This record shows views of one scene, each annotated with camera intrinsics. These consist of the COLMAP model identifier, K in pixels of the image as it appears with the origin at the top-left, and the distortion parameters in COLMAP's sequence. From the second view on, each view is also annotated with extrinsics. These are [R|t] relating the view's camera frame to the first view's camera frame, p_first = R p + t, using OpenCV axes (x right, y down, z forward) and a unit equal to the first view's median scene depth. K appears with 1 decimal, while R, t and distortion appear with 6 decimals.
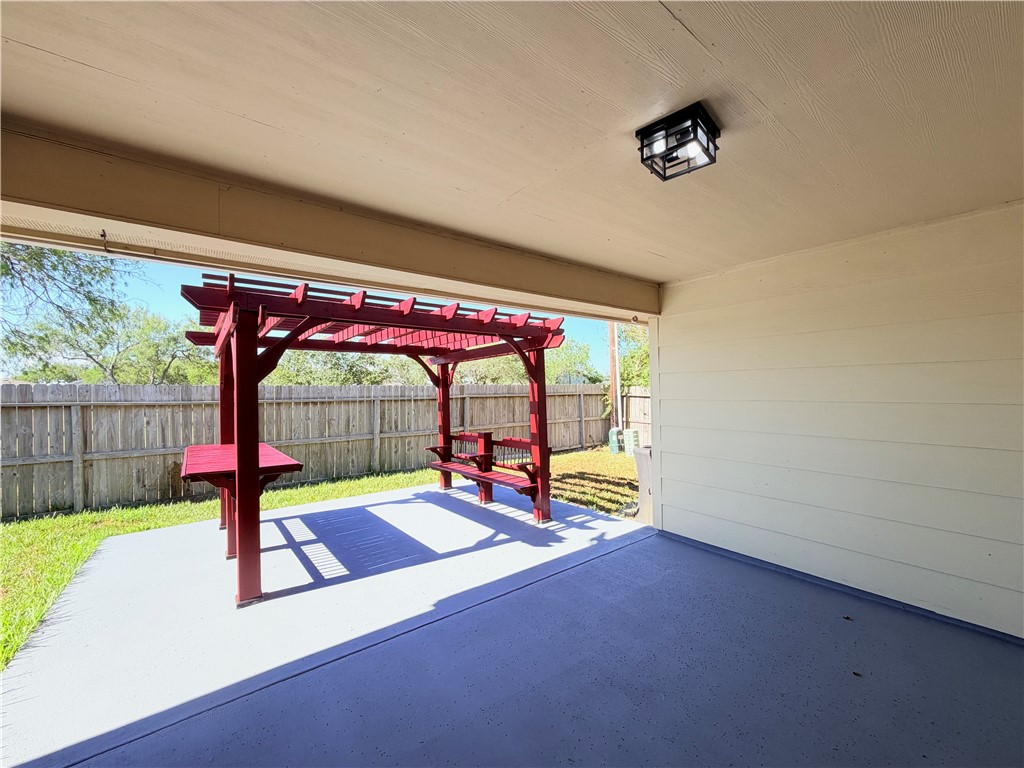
lens RADIAL K [[408.0, 0, 512.0], [0, 408.0, 384.0], [0, 0, 1]] dist [0.000908, -0.000194]
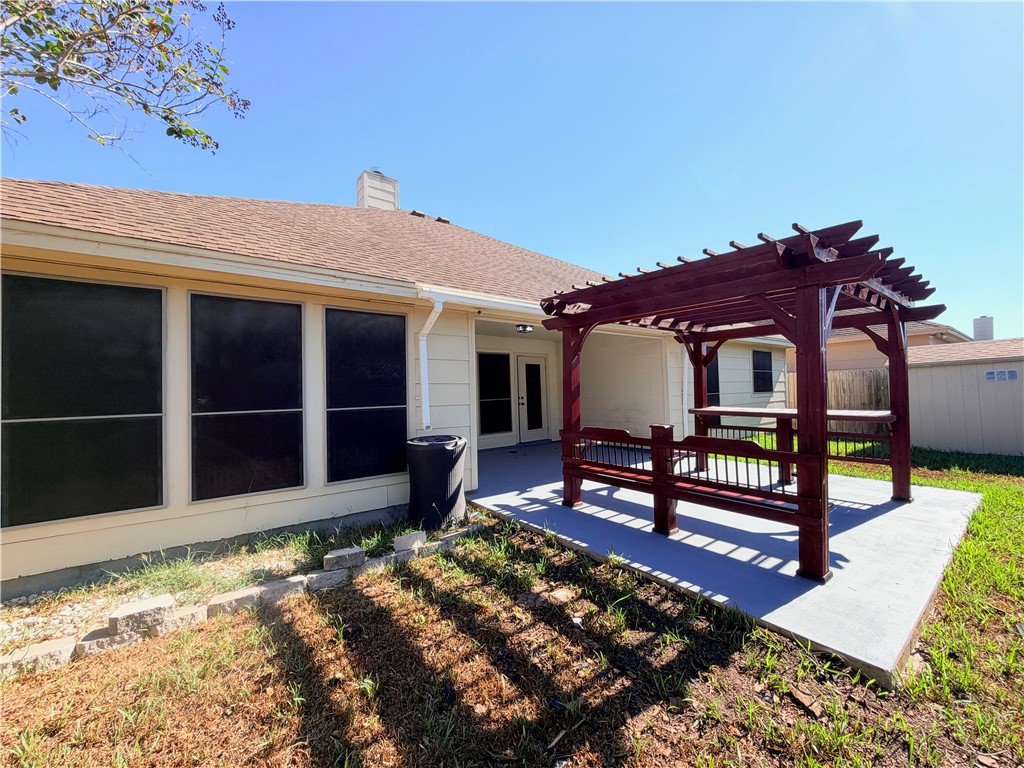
lens RADIAL K [[408.0, 0, 512.0], [0, 408.0, 384.0], [0, 0, 1]] dist [0.000908, -0.000194]
pose [[-0.999329, 0.036633, -0.000738, 0.205613], [0.036638, 0.998826, -0.031698, 0.073686], [-0.000424, -0.031704, -0.999497, 1.958348]]
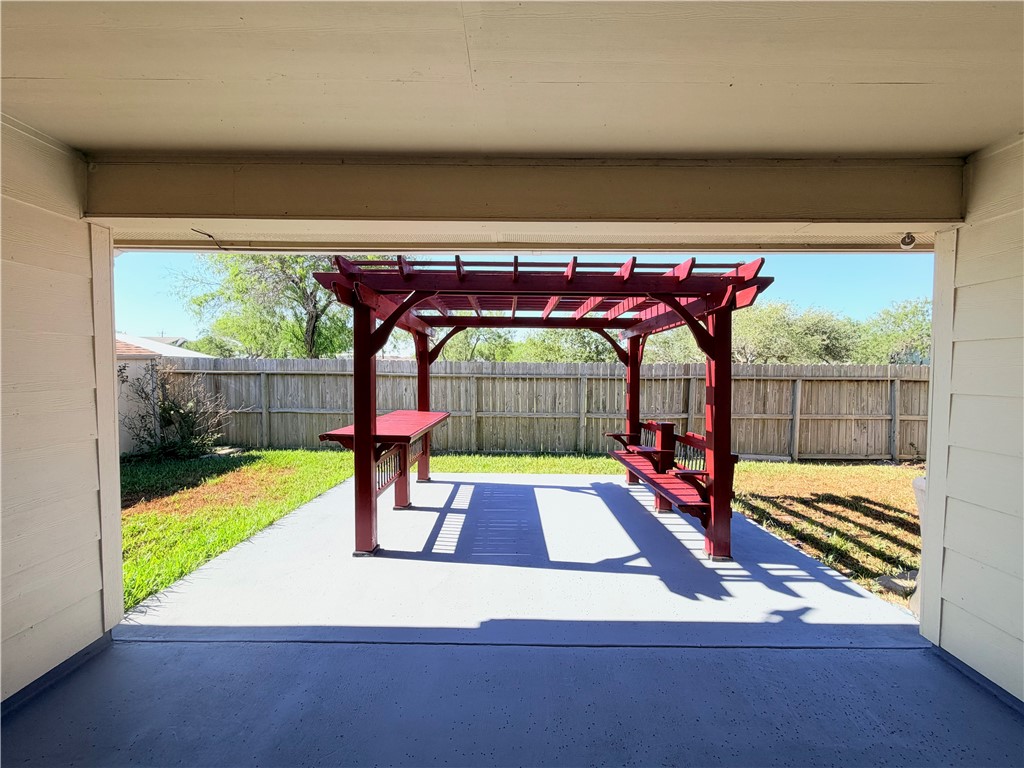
lens RADIAL K [[408.0, 0, 512.0], [0, 408.0, 384.0], [0, 0, 1]] dist [0.000908, -0.000194]
pose [[0.789922, 0.041314, -0.611814, 0.210000], [-0.009567, 0.998437, 0.055068, 0.003180], [0.613133, -0.037646, 0.789082, 0.237543]]
